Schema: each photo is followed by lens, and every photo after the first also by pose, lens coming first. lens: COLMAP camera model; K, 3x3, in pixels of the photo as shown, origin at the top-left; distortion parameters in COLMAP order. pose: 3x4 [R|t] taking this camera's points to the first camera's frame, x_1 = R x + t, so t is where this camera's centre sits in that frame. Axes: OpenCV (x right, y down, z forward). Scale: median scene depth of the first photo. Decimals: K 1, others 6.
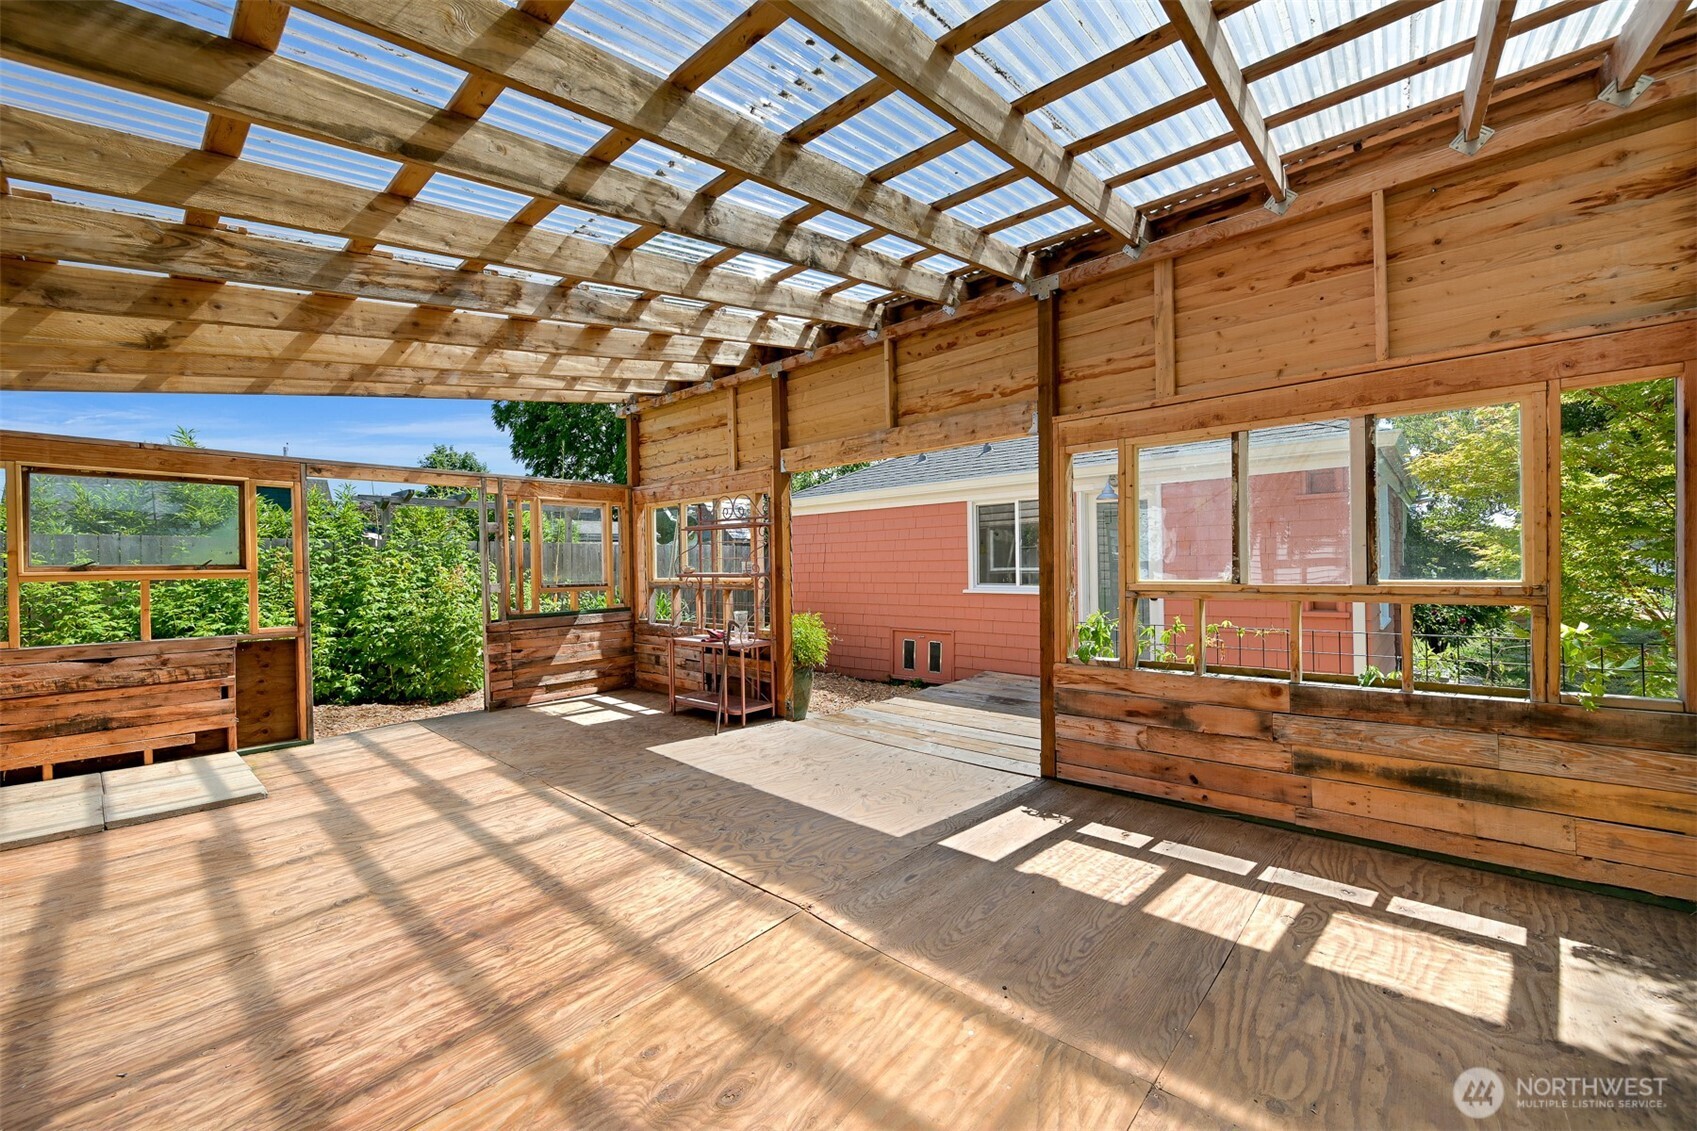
lens RADIAL K [[673.8, 0, 864.9], [0, 673.8, 566.0], [0, 0, 1]] dist [-0.003277, 0.000675]
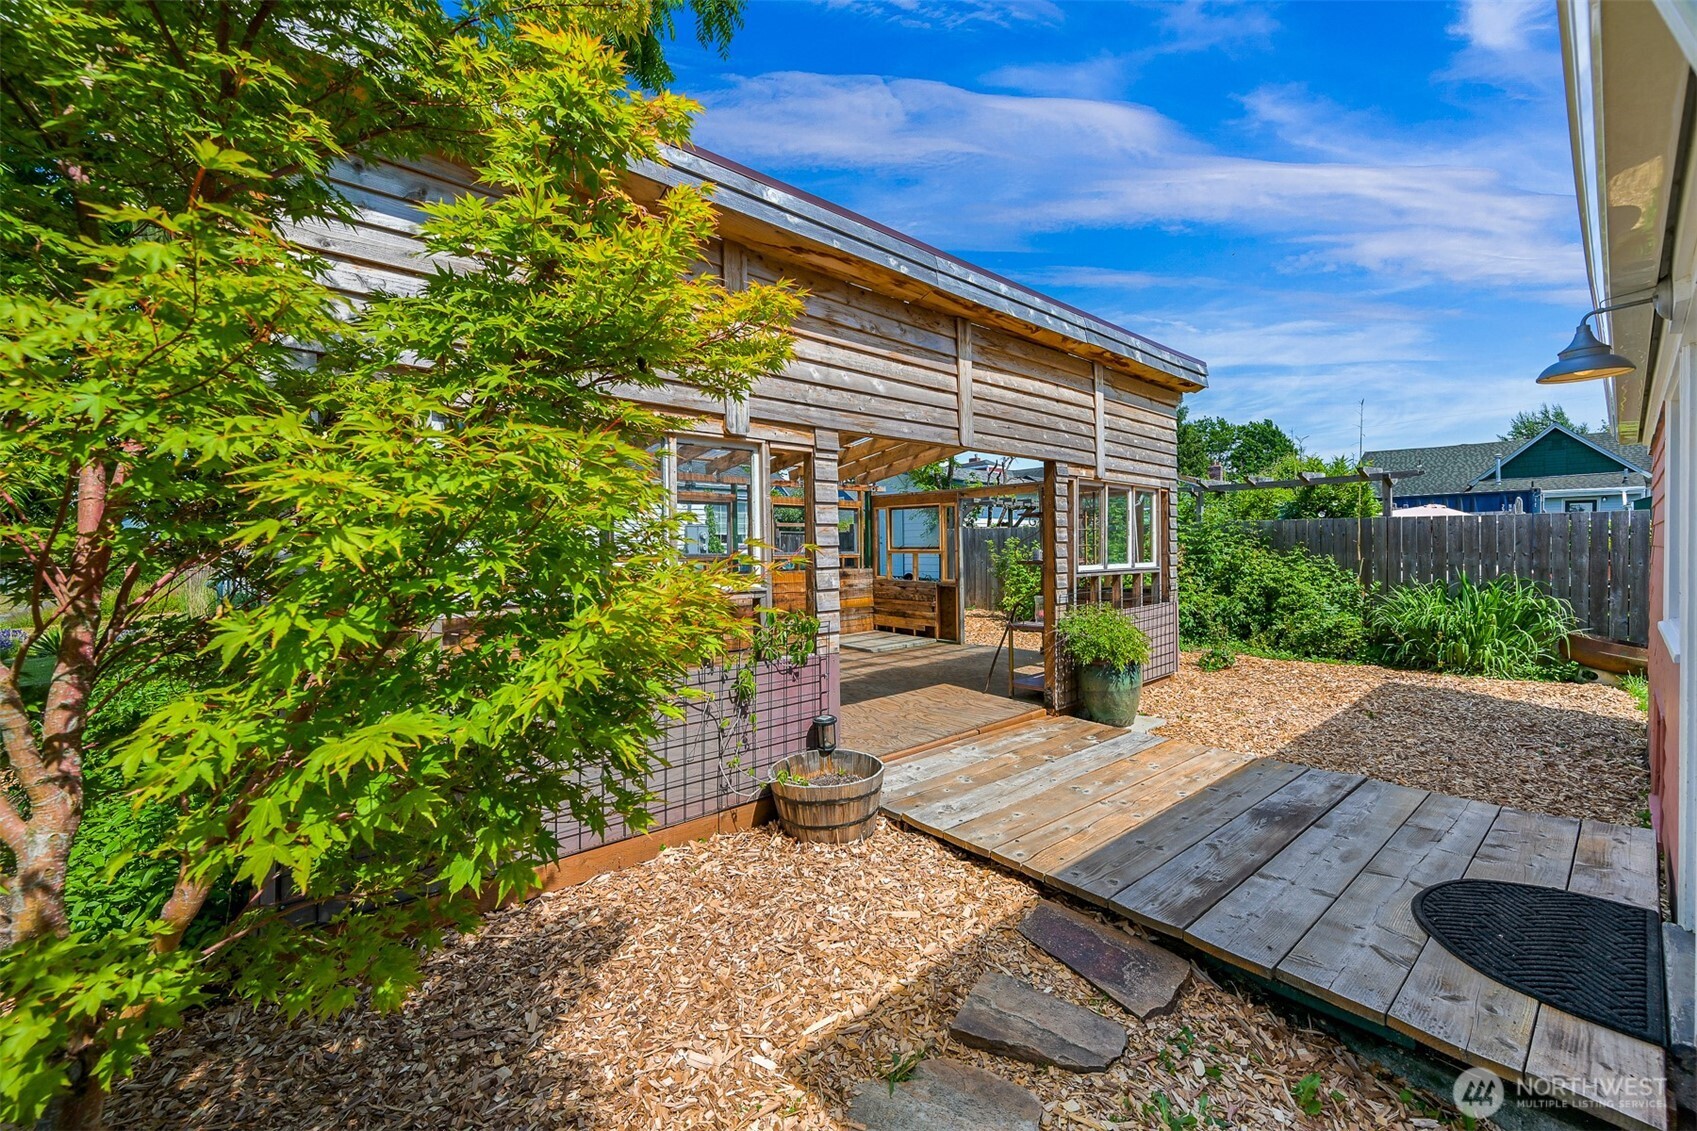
lens RADIAL K [[673.8, 0, 857.9], [0, 673.8, 556.9], [0, 0, 1]] dist [-0.003277, 0.000675]
pose [[-0.128793, 0.029883, -0.991221, 1.187138], [0.006520, 0.999550, 0.029287, -0.036019], [0.991650, -0.002691, -0.128930, 1.107872]]
